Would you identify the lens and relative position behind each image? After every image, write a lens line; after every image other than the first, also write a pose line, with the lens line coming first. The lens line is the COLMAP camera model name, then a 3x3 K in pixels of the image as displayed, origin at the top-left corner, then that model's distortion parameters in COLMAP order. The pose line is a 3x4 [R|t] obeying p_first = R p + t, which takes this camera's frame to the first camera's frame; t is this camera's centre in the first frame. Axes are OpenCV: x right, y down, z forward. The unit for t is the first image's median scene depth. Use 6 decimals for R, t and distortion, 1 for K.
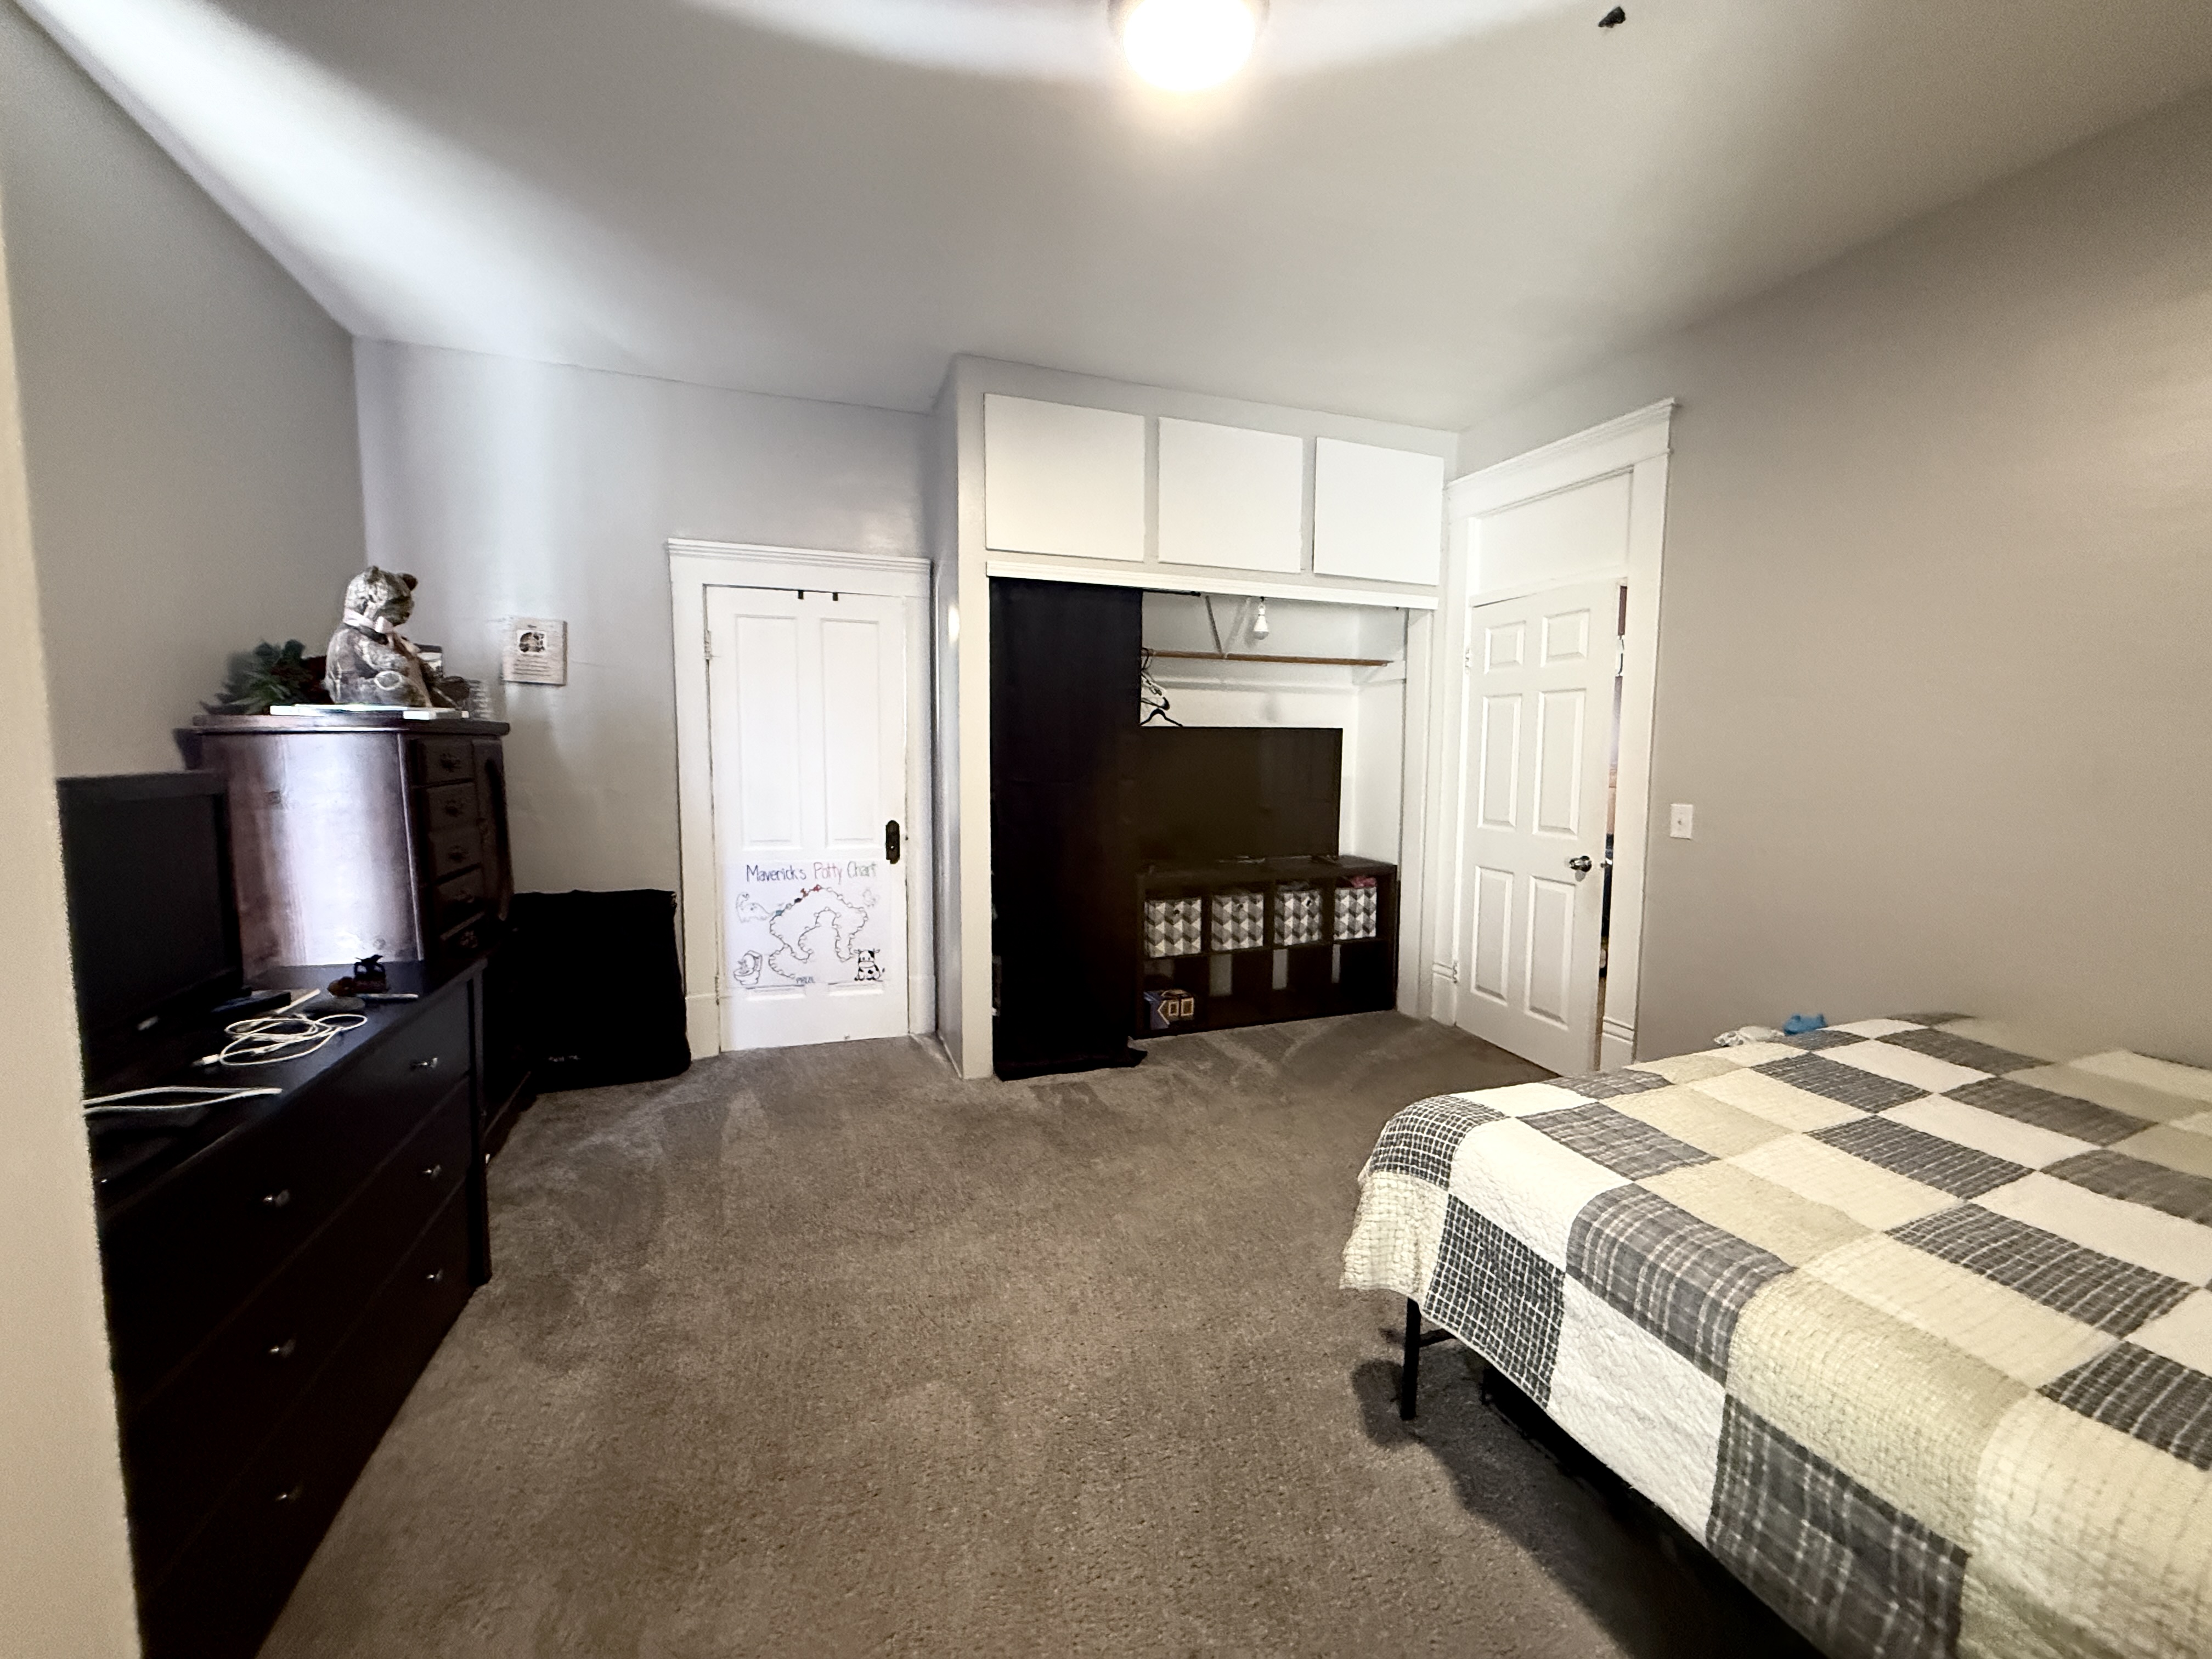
lens RADIAL K [[876.3, 0, 1098.1], [0, 876.3, 831.8], [0, 0, 1]] dist [-0.000418, 0.000226]
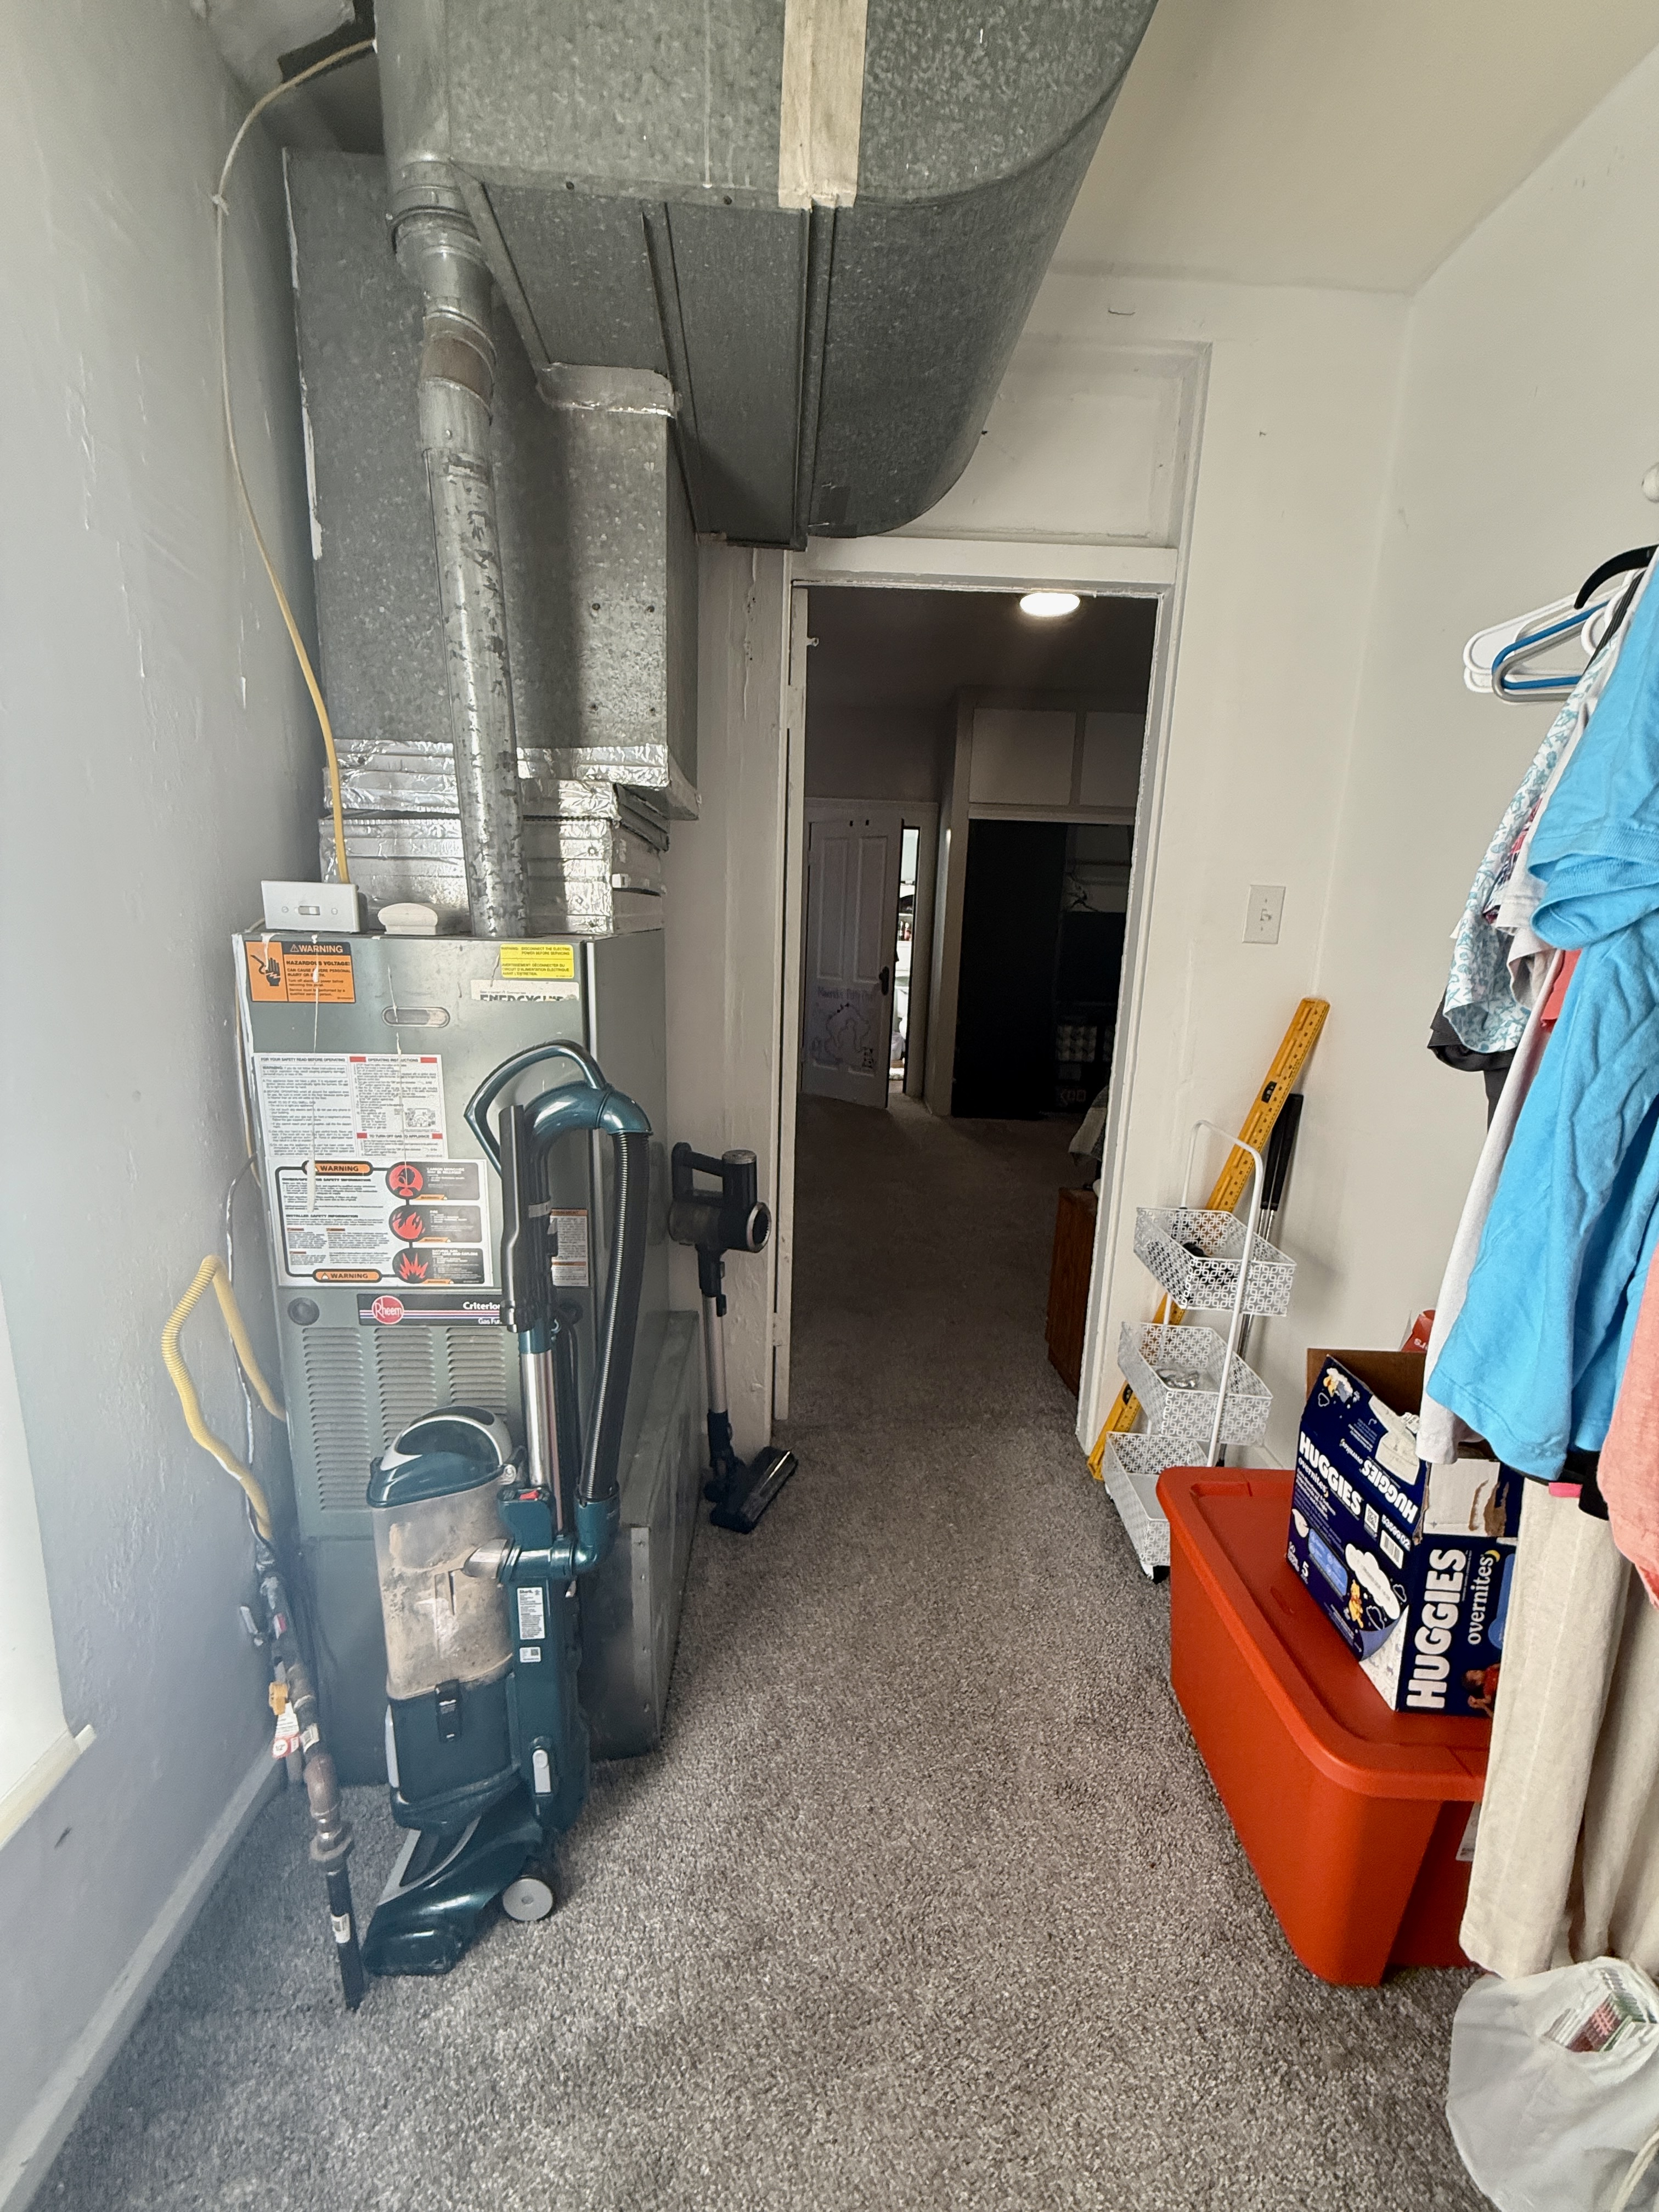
lens RADIAL K [[890.5, 0, 829.5], [0, 890.5, 1106.0], [0, 0, 1]] dist [-0.001683, -0.000148]
pose [[0.945007, 0.097604, -0.312147, 0.239174], [-0.060930, 0.990262, 0.125177, 0.065872], [0.321325, -0.099274, 0.941751, -0.862531]]
